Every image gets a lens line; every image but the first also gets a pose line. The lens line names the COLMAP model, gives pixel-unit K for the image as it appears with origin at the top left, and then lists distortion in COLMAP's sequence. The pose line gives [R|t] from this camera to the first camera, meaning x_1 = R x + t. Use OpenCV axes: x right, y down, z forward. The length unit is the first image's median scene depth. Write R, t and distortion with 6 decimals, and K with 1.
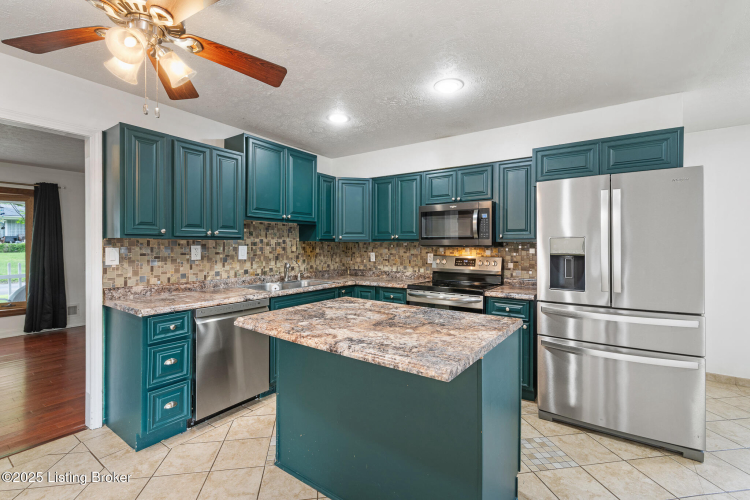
lens RADIAL K [[338.2, 0, 373.1], [0, 338.2, 245.9], [0, 0, 1]] dist [0.001709, 0.000263]
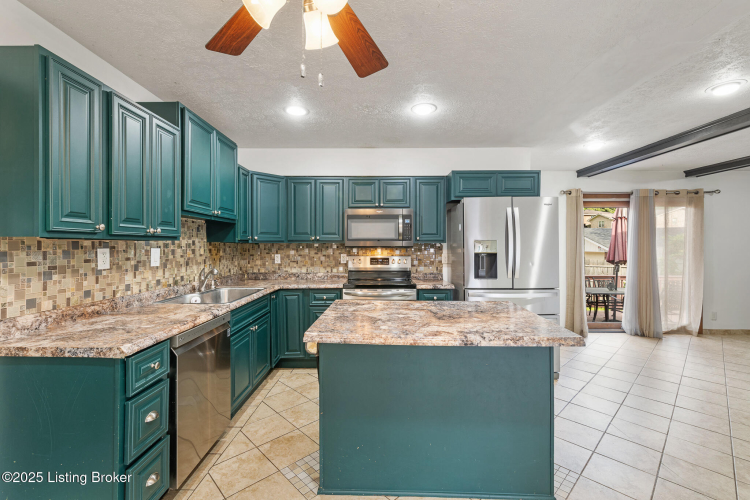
lens RADIAL K [[326.5, 0, 372.4], [0, 326.5, 245.9], [0, 0, 1]] dist [0.000742, 0.000014]
pose [[0.826126, -0.004270, 0.563469, -0.394058], [0.005253, 0.999986, -0.000124, -0.002846], [-0.563461, 0.003063, 0.826137, 0.125063]]
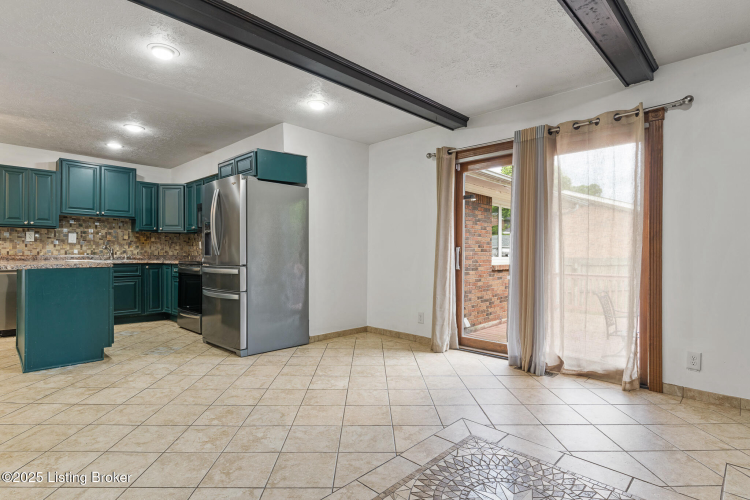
lens RADIAL K [[395.5, 0, 375.6], [0, 395.5, 247.2], [0, 0, 1]] dist [-0.000125, -0.000448]
pose [[0.987696, -0.003341, -0.156347, 1.159151], [0.000163, 0.999793, -0.020336, 0.093224], [0.156383, 0.020061, 0.987493, -0.469392]]
